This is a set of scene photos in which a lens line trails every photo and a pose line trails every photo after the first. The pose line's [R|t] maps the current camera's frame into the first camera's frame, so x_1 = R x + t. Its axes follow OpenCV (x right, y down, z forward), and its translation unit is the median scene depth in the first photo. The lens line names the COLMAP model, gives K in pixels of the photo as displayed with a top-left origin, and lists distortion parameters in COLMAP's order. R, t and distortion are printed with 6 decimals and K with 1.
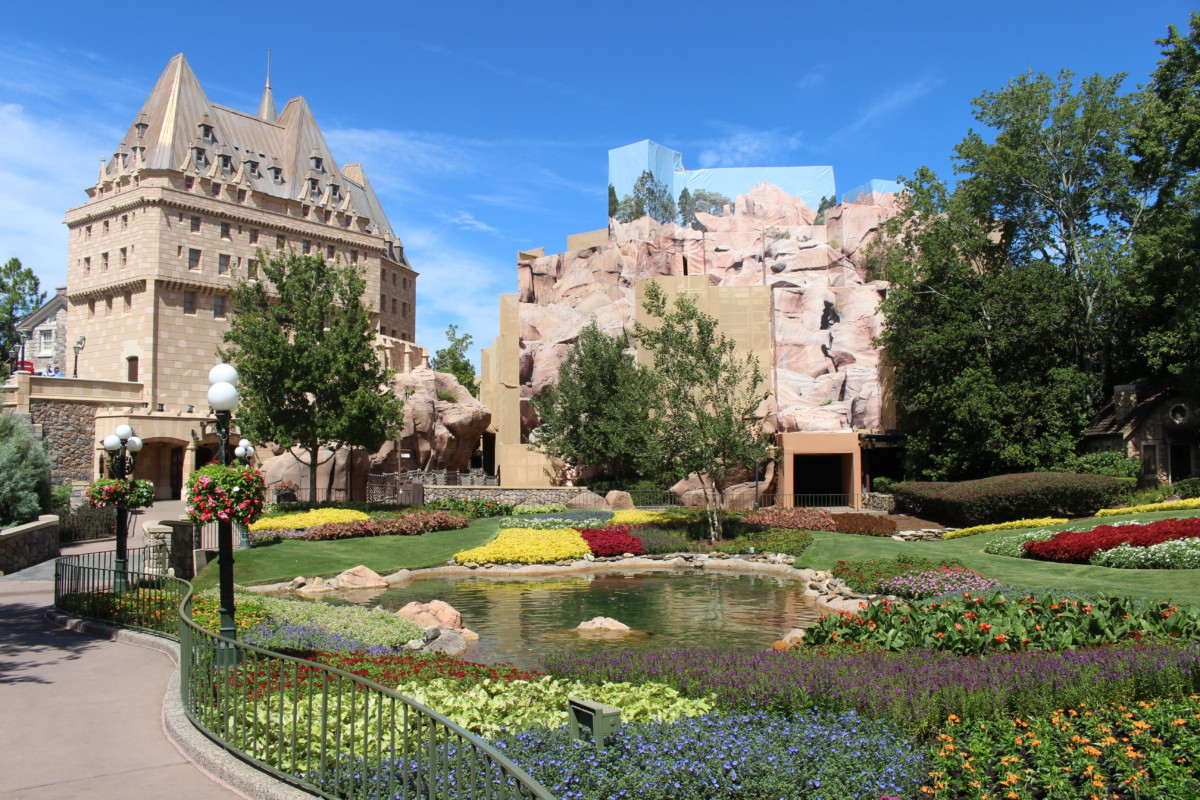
lens RADIAL K [[1064.6, 0, 600.0], [0, 1064.6, 400.0], [0, 0, 1]] dist [-0.014609, 0.005006]
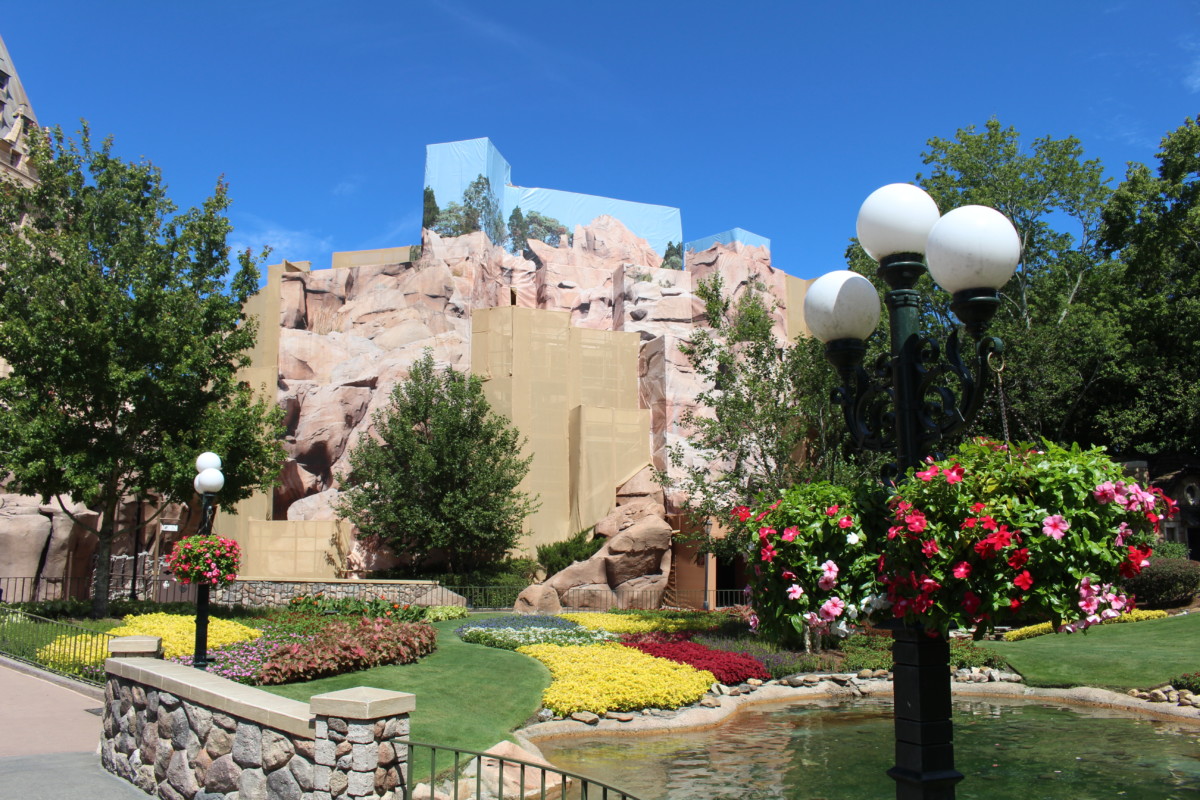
lens RADIAL K [[1064.6, 0, 600.0], [0, 1064.6, 400.0], [0, 0, 1]] dist [-0.014609, 0.005006]
pose [[0.899644, 0.081449, 0.428961, -0.198522], [-0.038124, 0.993348, -0.108655, 0.030698], [-0.434957, 0.081397, 0.896765, 0.267620]]
